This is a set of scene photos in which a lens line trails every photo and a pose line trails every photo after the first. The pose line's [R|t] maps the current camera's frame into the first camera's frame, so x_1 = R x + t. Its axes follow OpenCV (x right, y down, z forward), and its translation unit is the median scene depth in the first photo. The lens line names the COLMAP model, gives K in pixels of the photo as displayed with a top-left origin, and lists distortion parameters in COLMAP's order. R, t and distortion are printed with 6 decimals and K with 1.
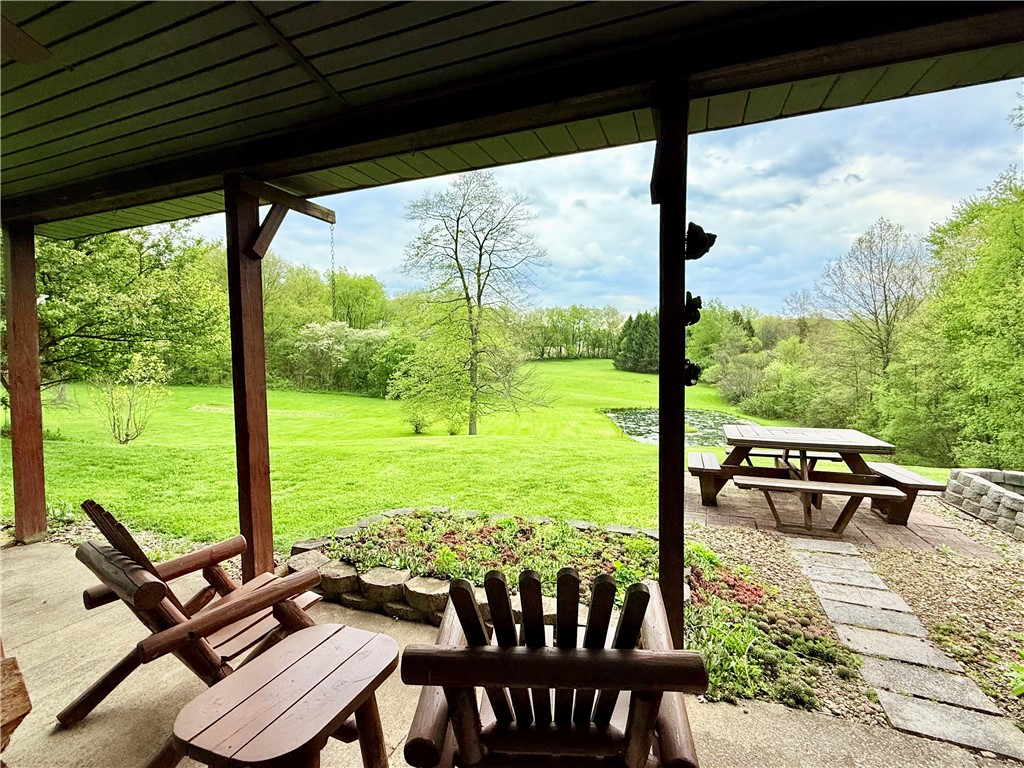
lens RADIAL K [[480.1, 0, 512.0], [0, 480.1, 384.0], [0, 0, 1]] dist [-0.002365, -0.000042]
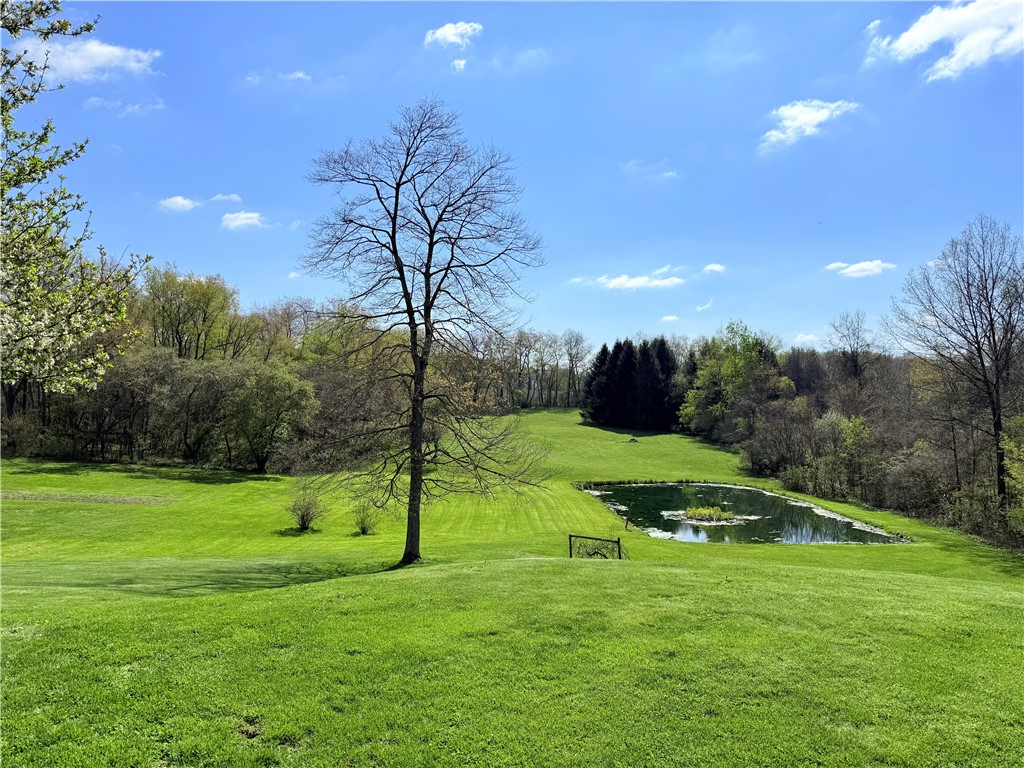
lens RADIAL K [[705.5, 0, 512.0], [0, 705.5, 384.0], [0, 0, 1]] dist [0.099535, -0.000547]
pose [[0.990137, 0.006198, 0.139962, -0.088289], [0.005672, 0.996428, -0.084255, -0.005949], [-0.139985, 0.084218, 0.986566, 0.078079]]
